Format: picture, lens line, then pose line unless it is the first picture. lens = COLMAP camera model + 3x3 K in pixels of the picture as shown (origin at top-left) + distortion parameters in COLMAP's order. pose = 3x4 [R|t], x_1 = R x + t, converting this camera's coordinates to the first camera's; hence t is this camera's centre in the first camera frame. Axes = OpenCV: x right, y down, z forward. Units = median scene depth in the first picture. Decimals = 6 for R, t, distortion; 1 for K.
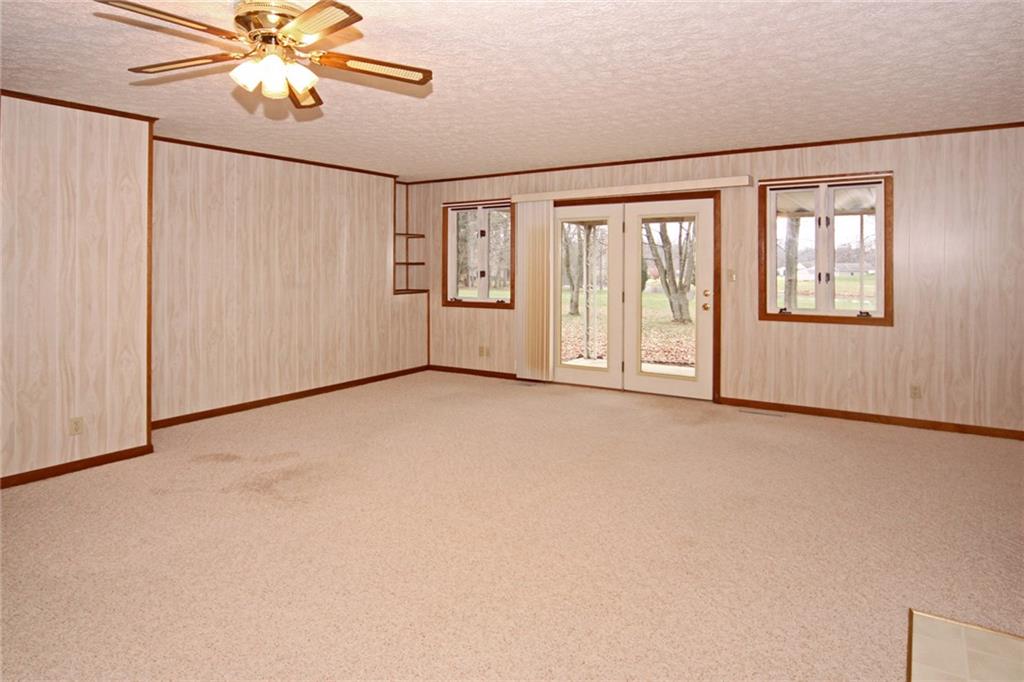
lens RADIAL K [[616.7, 0, 513.4], [0, 616.7, 268.5], [0, 0, 1]] dist [-0.003312, -0.000520]
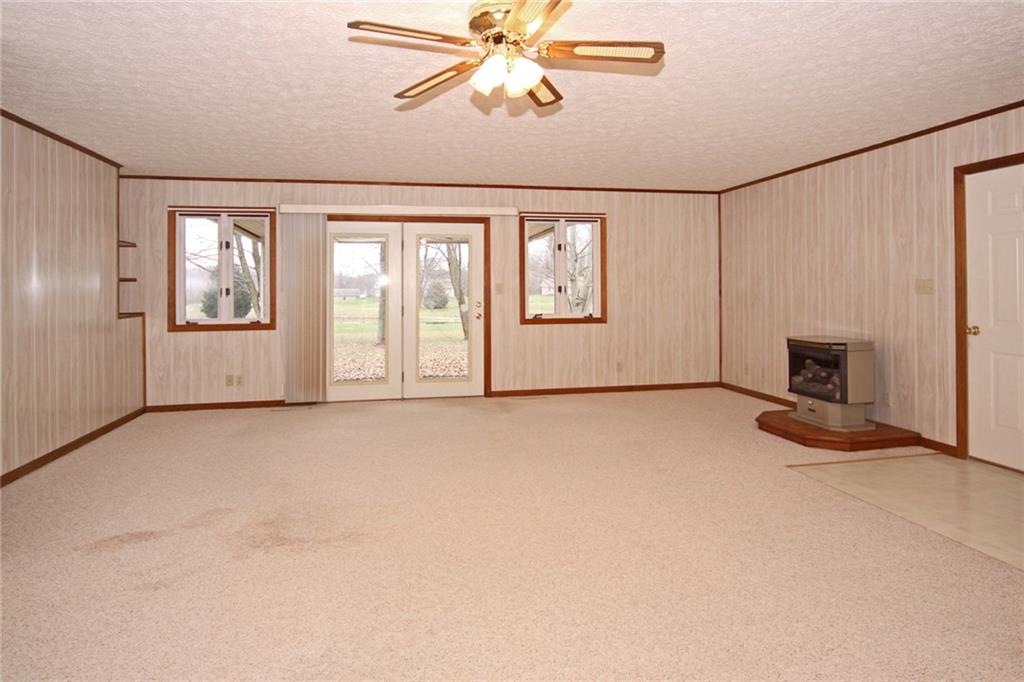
lens RADIAL K [[622.7, 0, 513.2], [0, 622.7, 294.8], [0, 0, 1]] dist [-0.006544, -0.000805]
pose [[0.704374, -0.010899, 0.709745, -0.480956], [0.011452, 0.999926, 0.003990, 0.017712], [-0.709737, 0.005318, 0.704447, 0.121764]]
